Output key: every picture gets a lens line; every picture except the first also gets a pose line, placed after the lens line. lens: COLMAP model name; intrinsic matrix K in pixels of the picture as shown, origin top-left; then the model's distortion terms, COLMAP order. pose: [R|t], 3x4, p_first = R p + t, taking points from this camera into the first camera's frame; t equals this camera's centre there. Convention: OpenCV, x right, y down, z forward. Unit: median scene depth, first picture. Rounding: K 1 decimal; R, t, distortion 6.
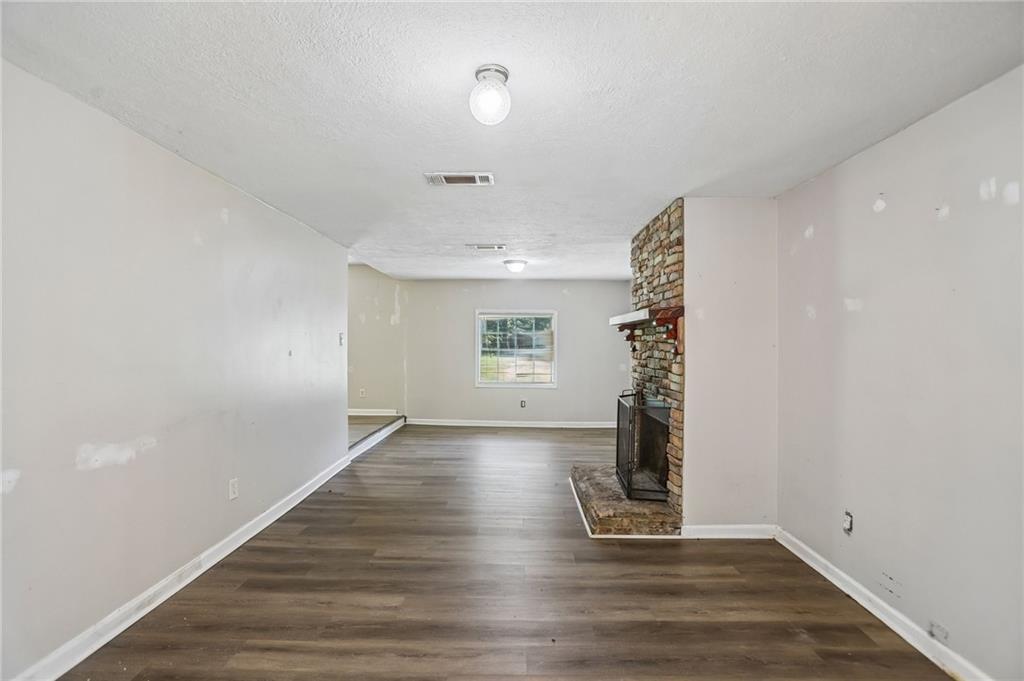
lens RADIAL K [[466.8, 0, 510.8], [0, 466.8, 340.4], [0, 0, 1]] dist [-0.018562, 0.007446]
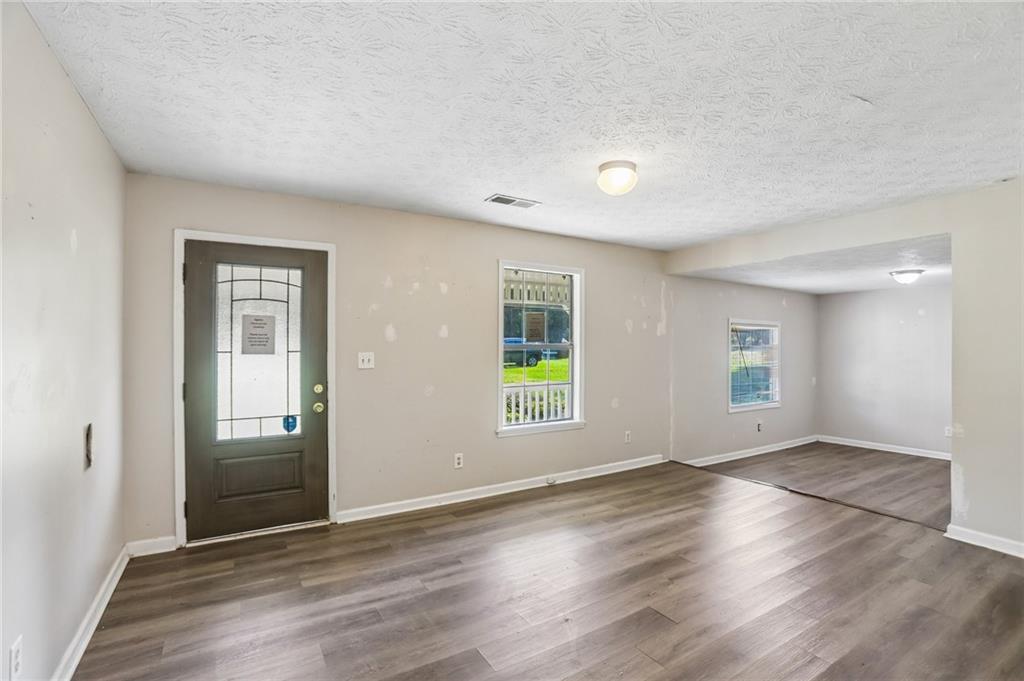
lens RADIAL K [[466.8, 0, 518.4], [0, 466.8, 342.6], [0, 0, 1]] dist [-0.018562, 0.007446]
pose [[0.831515, 0.001273, 0.555501, -1.099926], [0.000952, 0.999993, -0.003715, -0.028361], [-0.555502, 0.003618, 0.831507, 0.689838]]
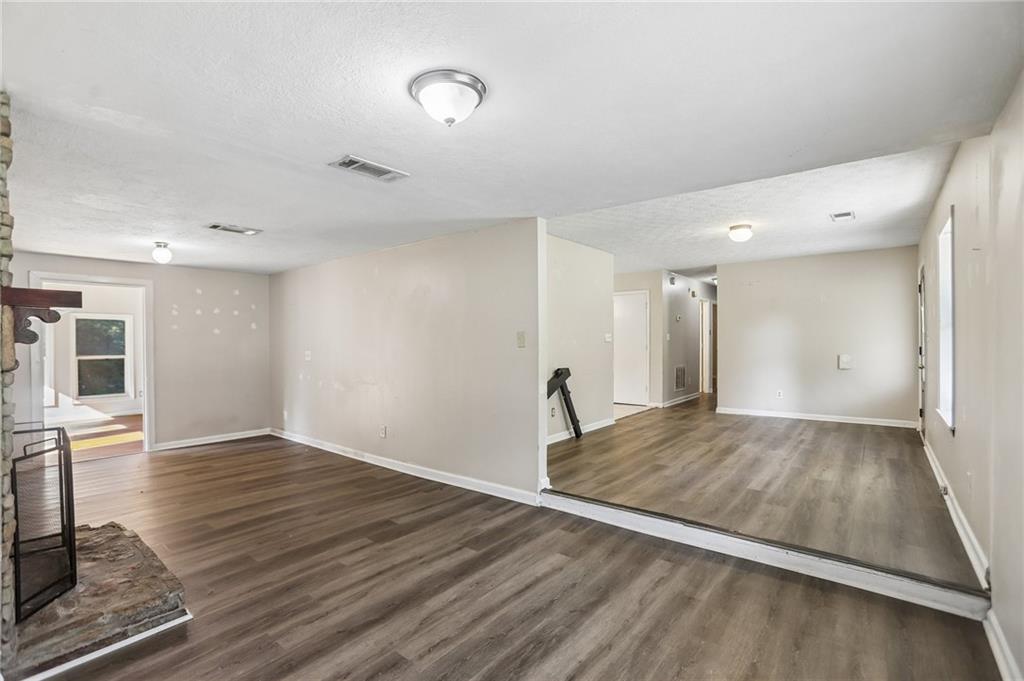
lens RADIAL K [[466.8, 0, 515.4], [0, 466.8, 342.6], [0, 0, 1]] dist [-0.018562, 0.007446]
pose [[-0.608013, 0.007587, -0.793891, 0.227855], [0.009368, 0.999953, 0.002382, 0.001993], [0.793872, -0.005989, -0.608055, 1.242100]]
